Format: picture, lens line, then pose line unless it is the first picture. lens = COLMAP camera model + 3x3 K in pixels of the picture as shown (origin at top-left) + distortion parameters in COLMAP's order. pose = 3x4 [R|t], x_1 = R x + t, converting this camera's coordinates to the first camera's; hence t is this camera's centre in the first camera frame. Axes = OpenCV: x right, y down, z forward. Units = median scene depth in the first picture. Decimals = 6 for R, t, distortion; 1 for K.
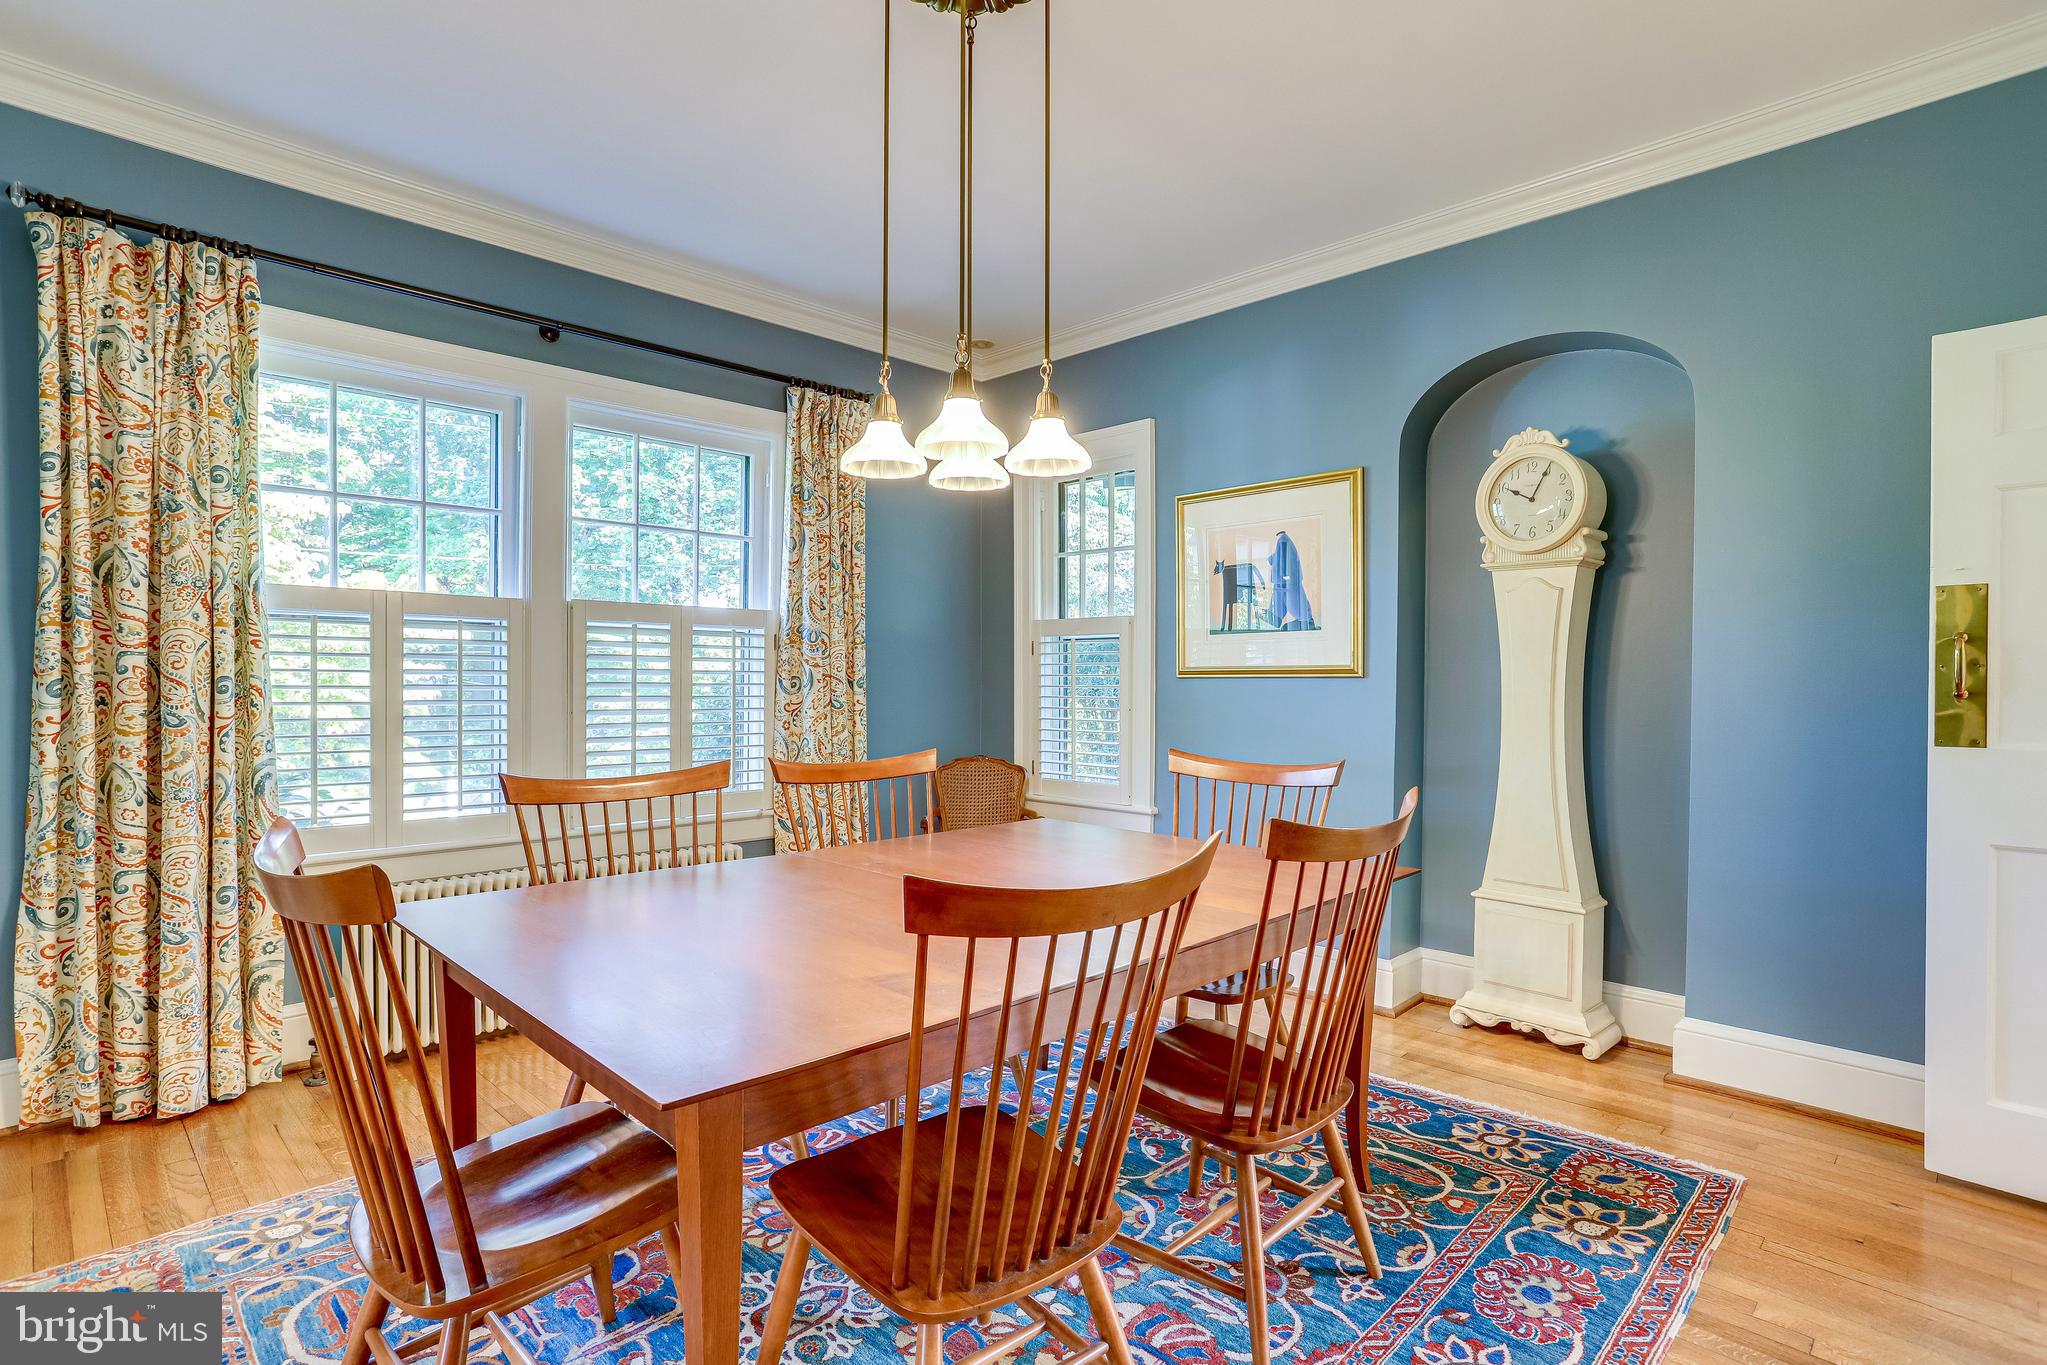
lens RADIAL K [[995.8, 0, 1011.1], [0, 995.8, 666.6], [0, 0, 1]] dist [-0.050838, 0.029429]
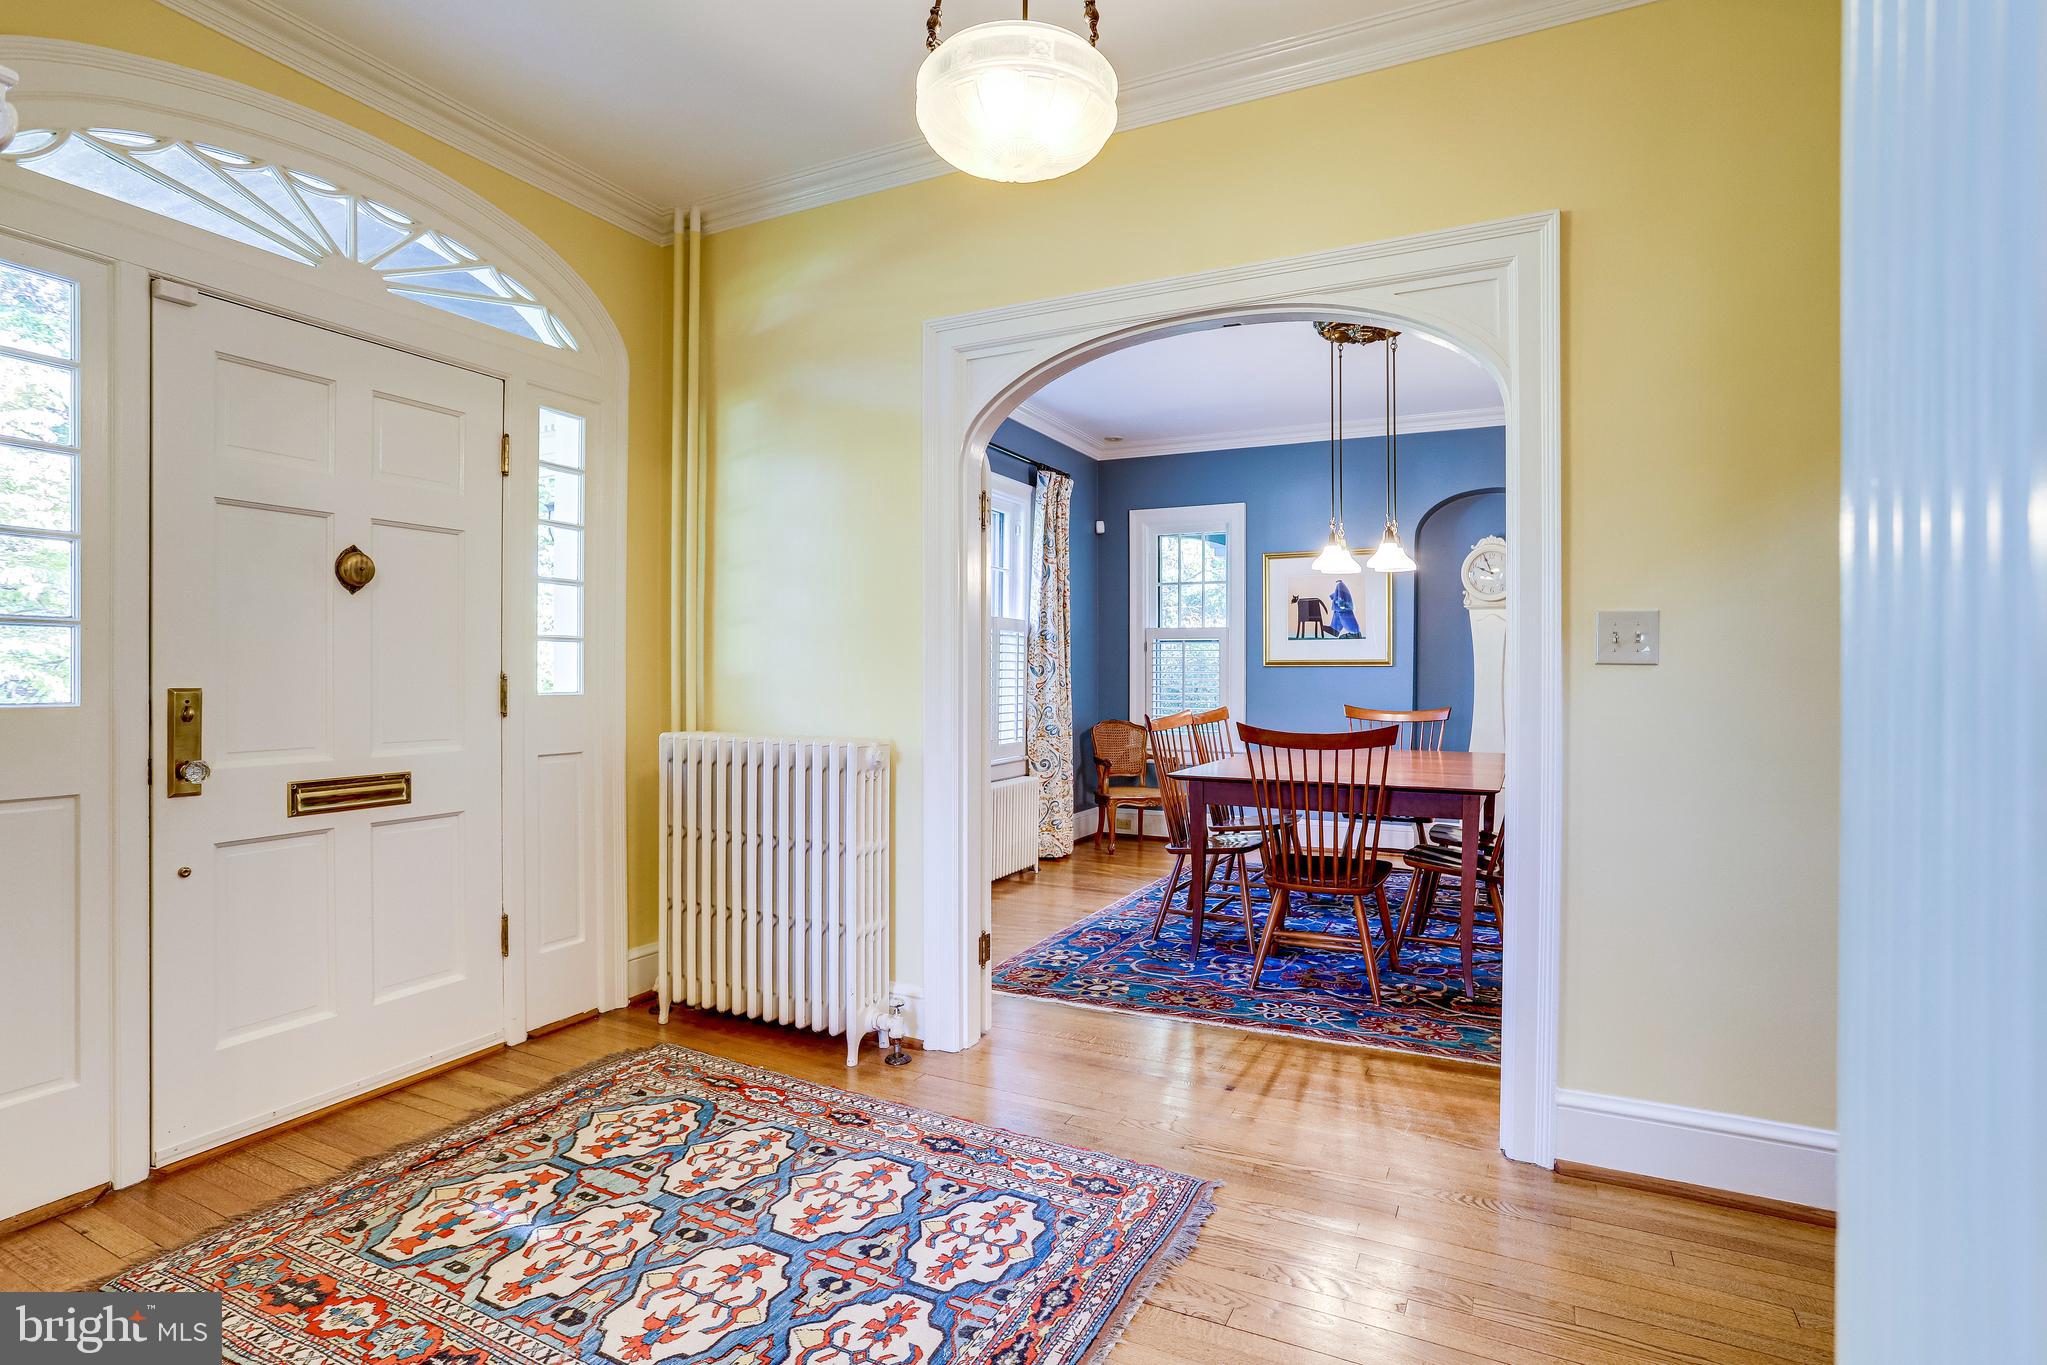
lens RADIAL K [[995.8, 0, 1011.1], [0, 995.8, 666.6], [0, 0, 1]] dist [-0.050838, 0.029429]
pose [[0.948732, 0.001995, 0.316074, -0.740877], [-0.003958, 0.999977, 0.005568, 0.003924], [-0.316056, -0.006533, 0.948718, -0.403595]]
